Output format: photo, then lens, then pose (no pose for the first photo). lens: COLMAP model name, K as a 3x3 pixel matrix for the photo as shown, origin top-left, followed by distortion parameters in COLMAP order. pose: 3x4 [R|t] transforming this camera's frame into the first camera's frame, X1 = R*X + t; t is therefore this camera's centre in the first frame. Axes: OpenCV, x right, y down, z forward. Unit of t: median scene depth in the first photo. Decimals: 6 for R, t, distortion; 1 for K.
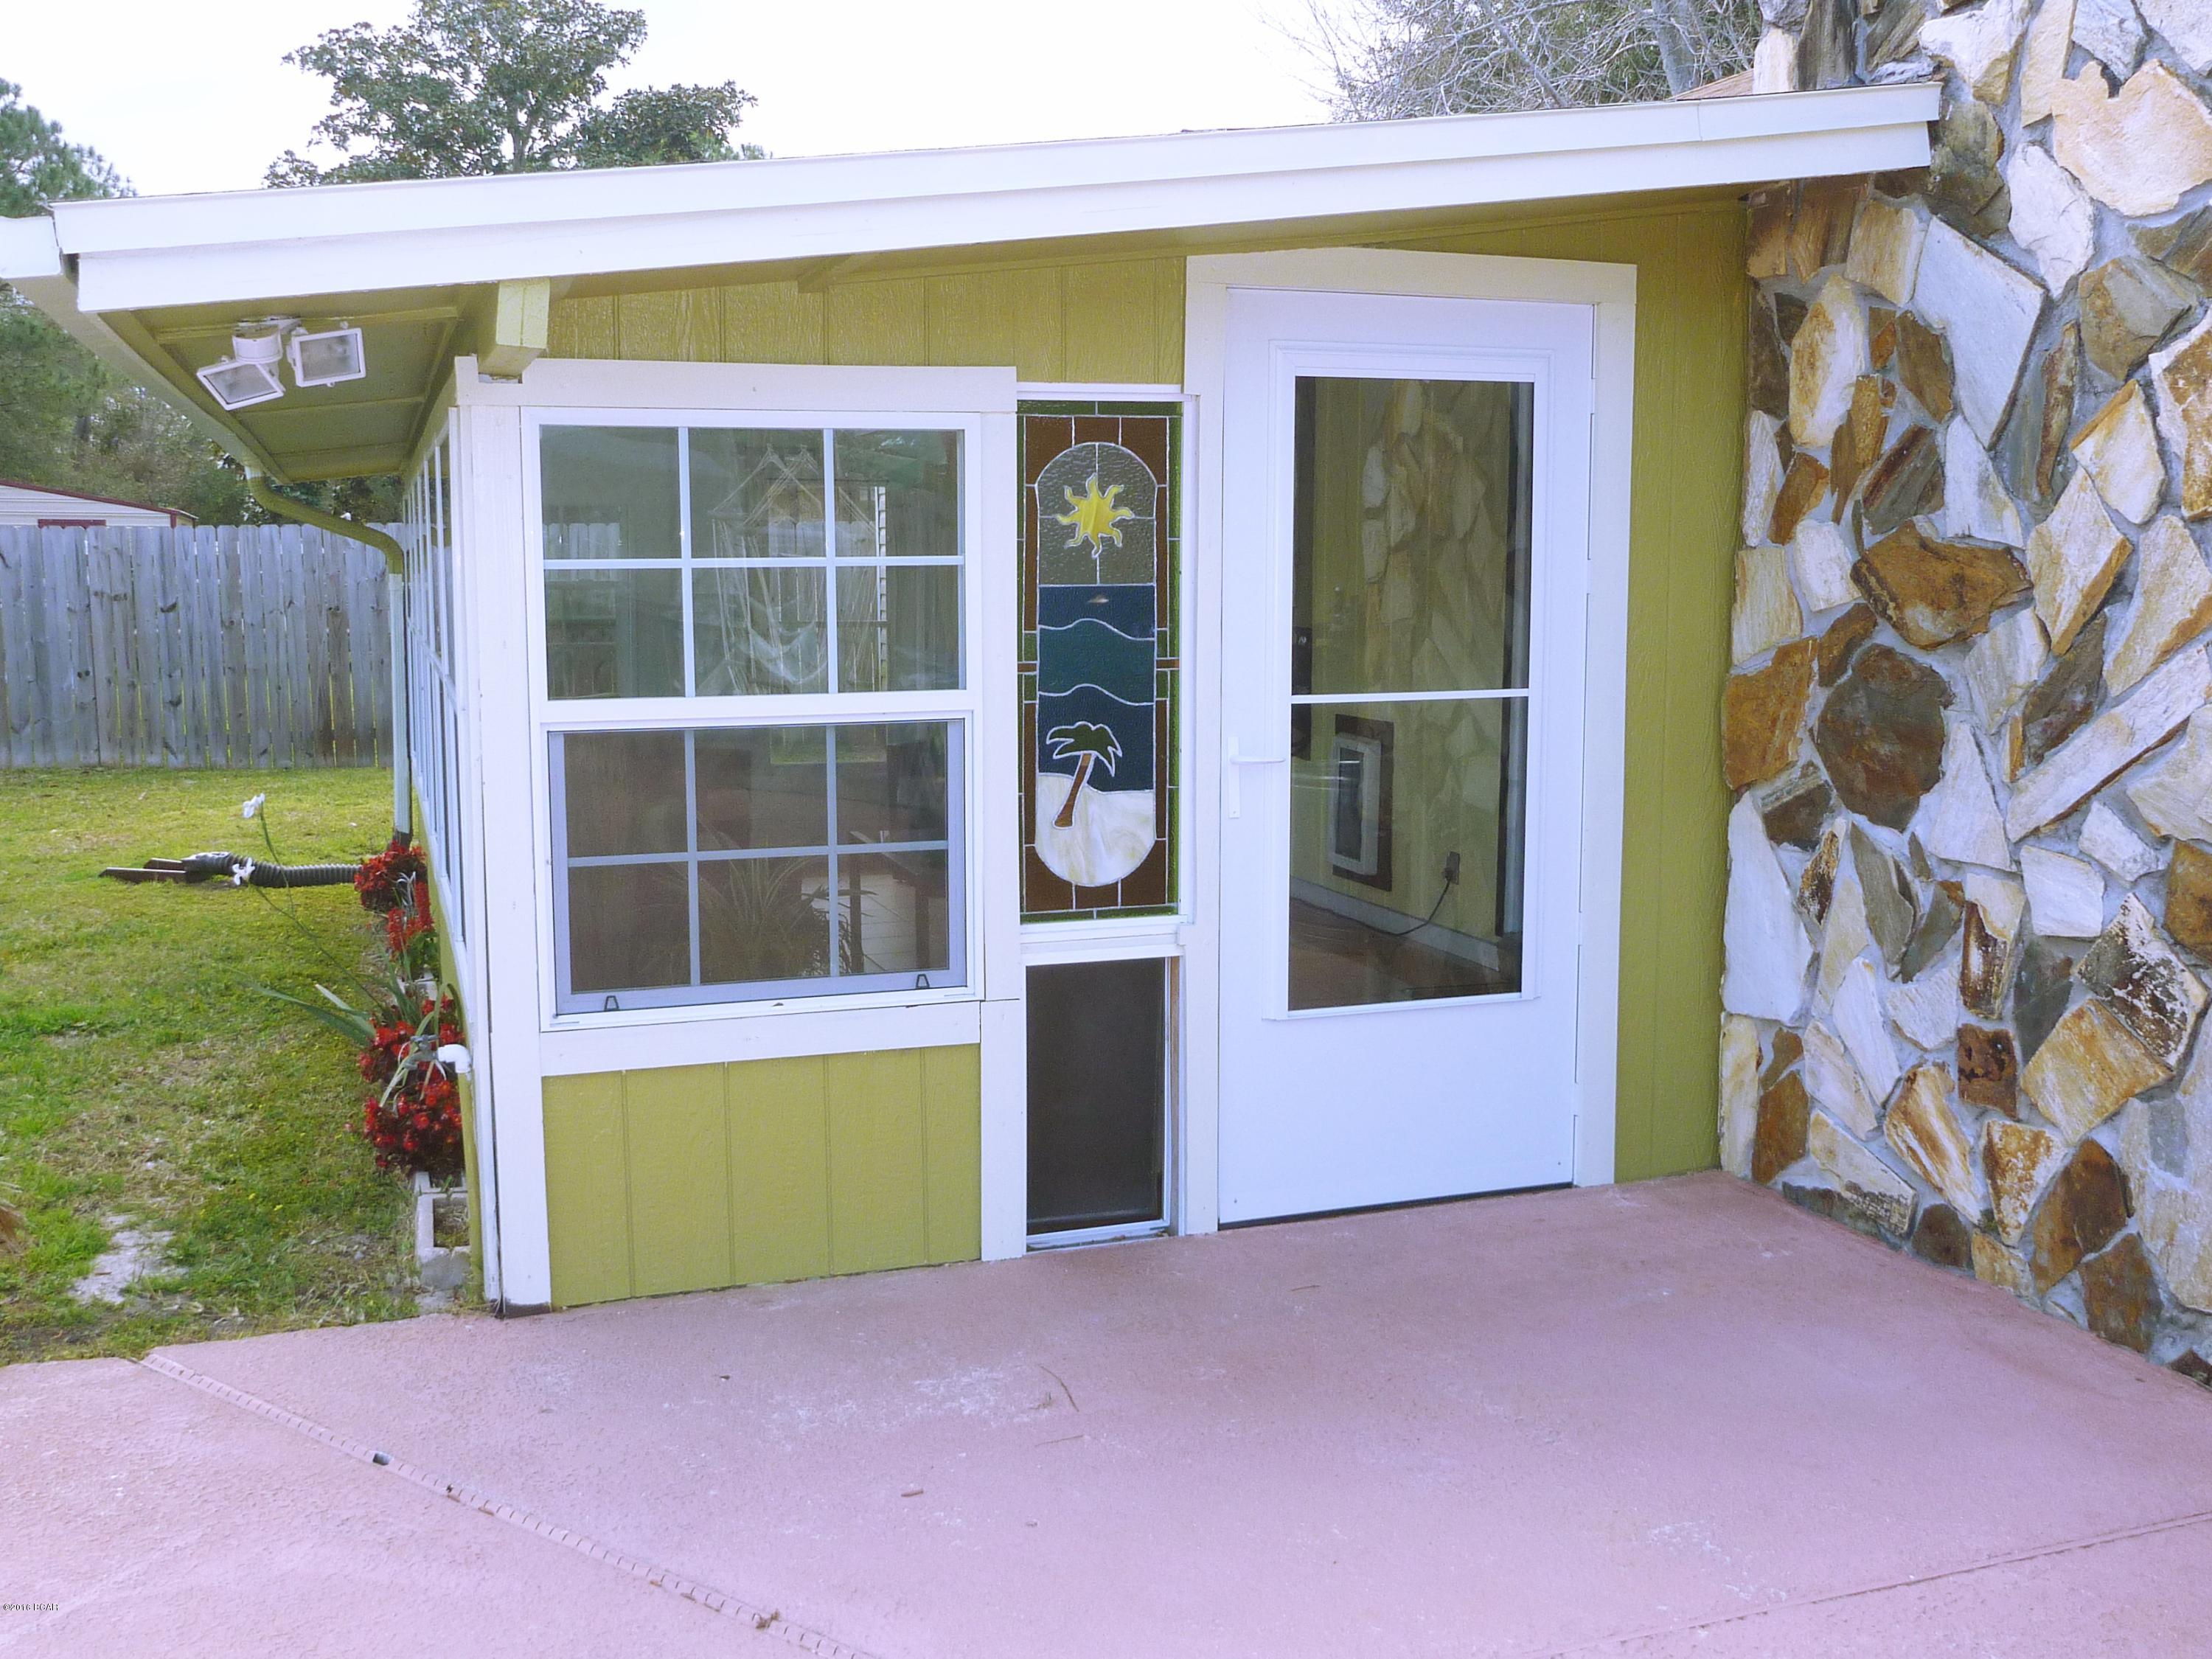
lens RADIAL K [[2044.1, 0, 1106.0], [0, 2044.1, 829.5], [0, 0, 1]] dist [-0.036783, -0.015476]
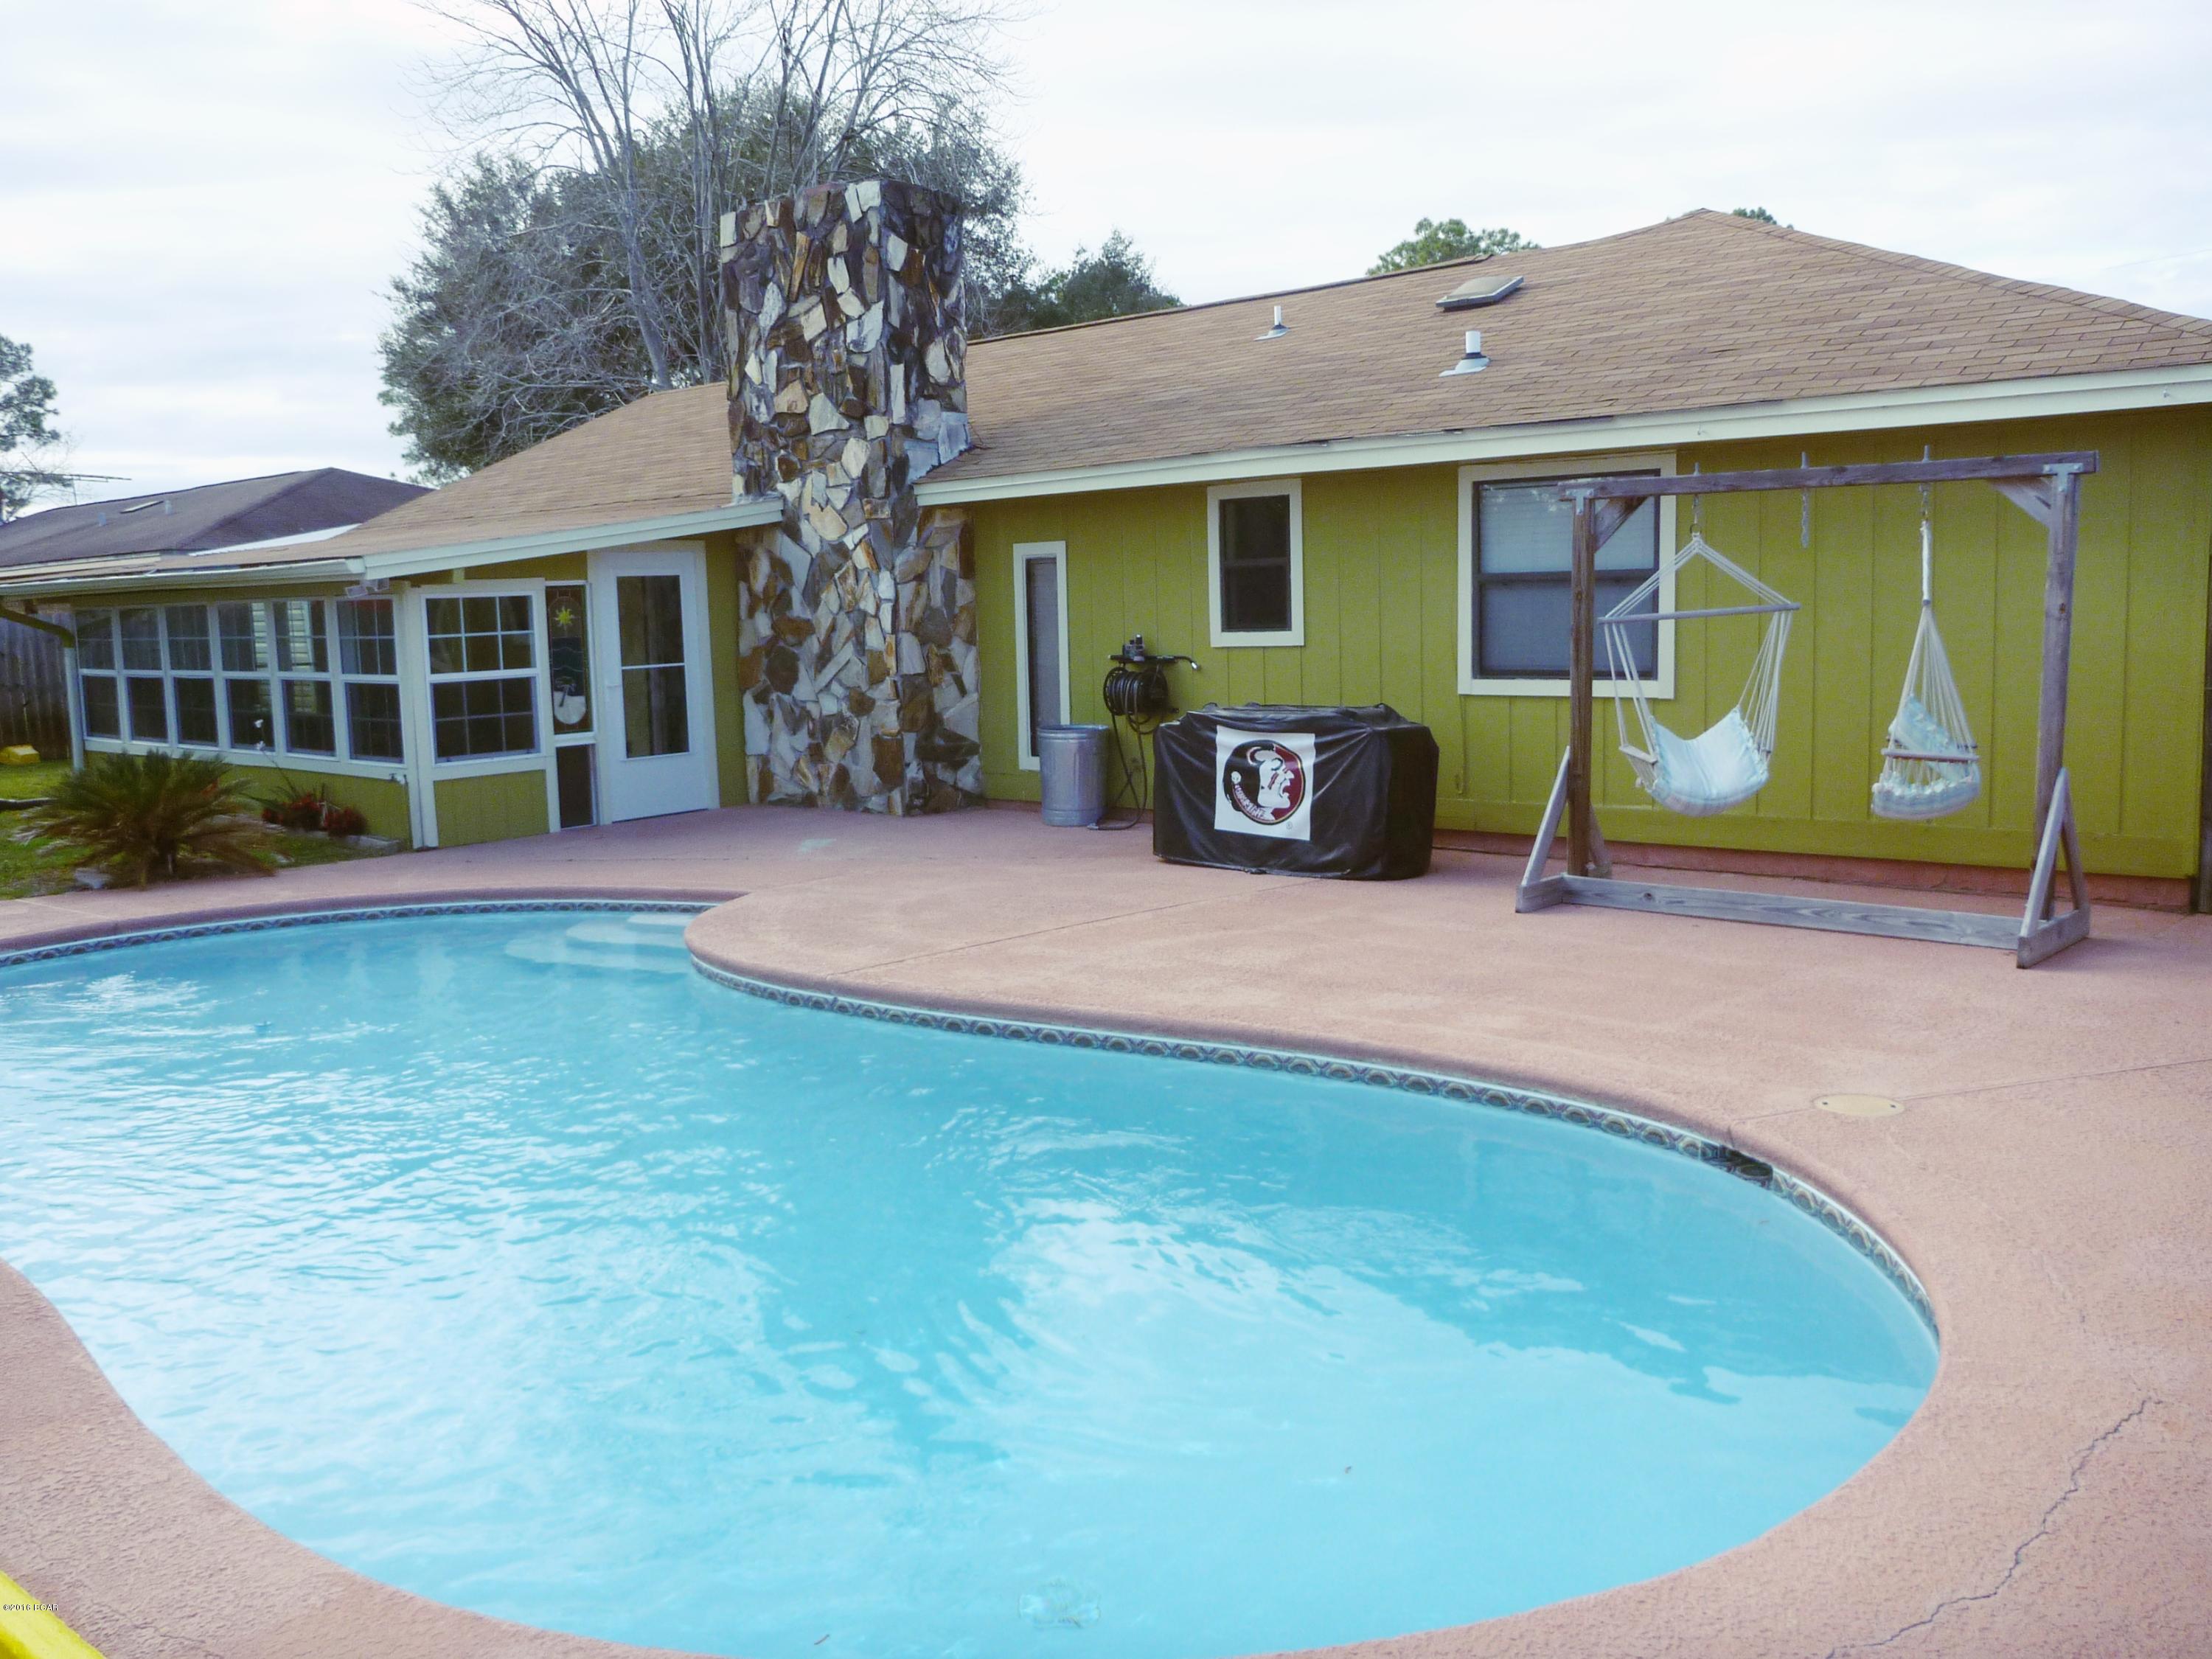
lens RADIAL K [[1795.8, 0, 1087.7], [0, 1795.8, 825.8], [0, 0, 1]] dist [-0.044152, -0.005920]
pose [[0.865349, -0.084560, 0.493985, -0.796914], [0.088532, 0.995954, 0.015399, 0.241698], [-0.493289, 0.030408, 0.869334, -2.165577]]
